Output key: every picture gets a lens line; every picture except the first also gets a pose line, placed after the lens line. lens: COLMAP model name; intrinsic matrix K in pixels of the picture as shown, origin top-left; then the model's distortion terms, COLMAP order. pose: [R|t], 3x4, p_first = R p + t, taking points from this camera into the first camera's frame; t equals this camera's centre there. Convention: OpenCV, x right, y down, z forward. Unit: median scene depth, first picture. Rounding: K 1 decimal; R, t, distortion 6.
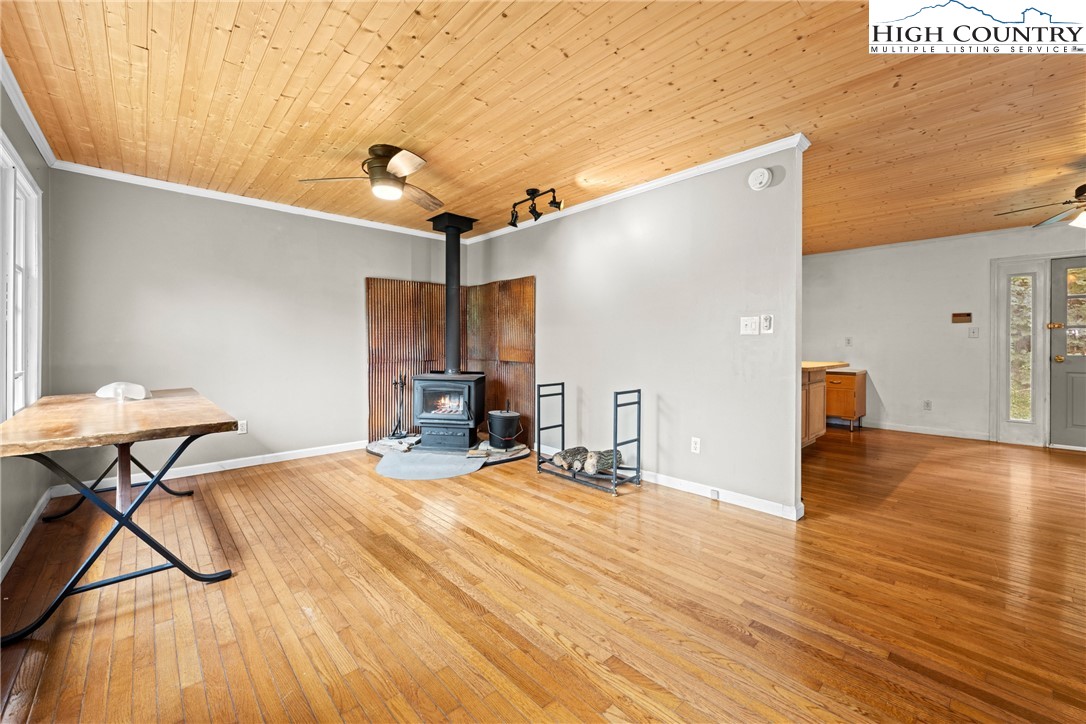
lens RADIAL K [[433.8, 0, 544.6], [0, 433.8, 344.2], [0, 0, 1]] dist [-0.000404, -0.000031]
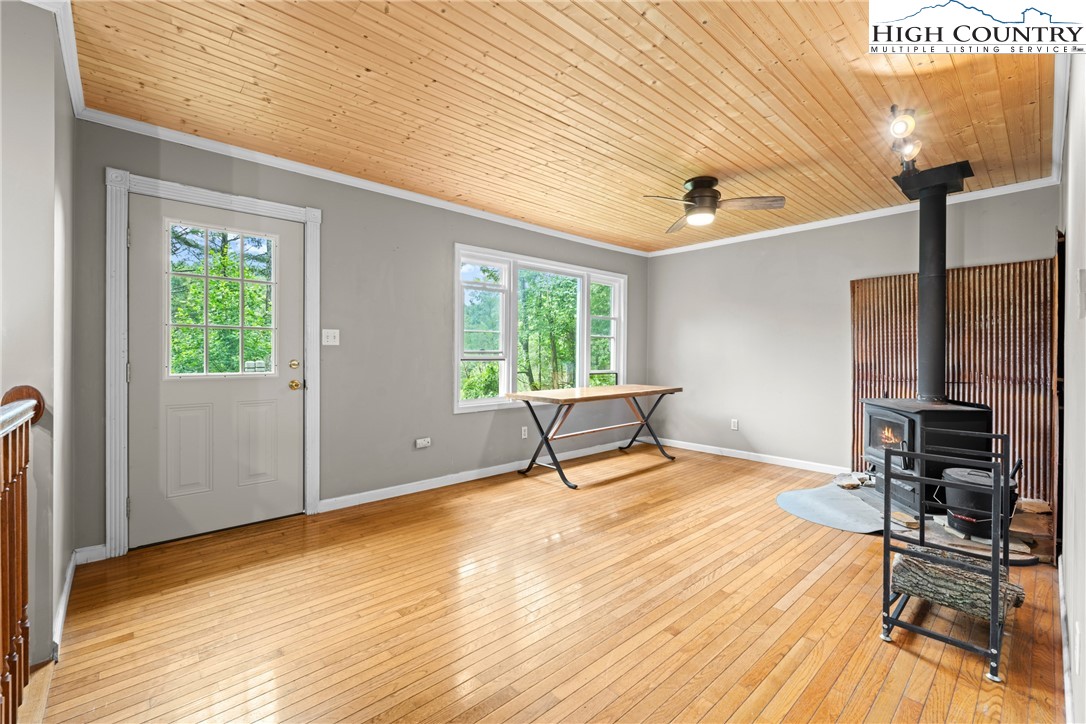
lens RADIAL K [[464.5, 0, 547.0], [0, 464.5, 357.1], [0, 0, 1]] dist [-0.002753, -0.000264]
pose [[-0.015255, 0.003736, -0.999877, 0.766818], [-0.000310, 0.999993, 0.003741, -0.006566], [0.999884, 0.000367, -0.015253, 0.597379]]
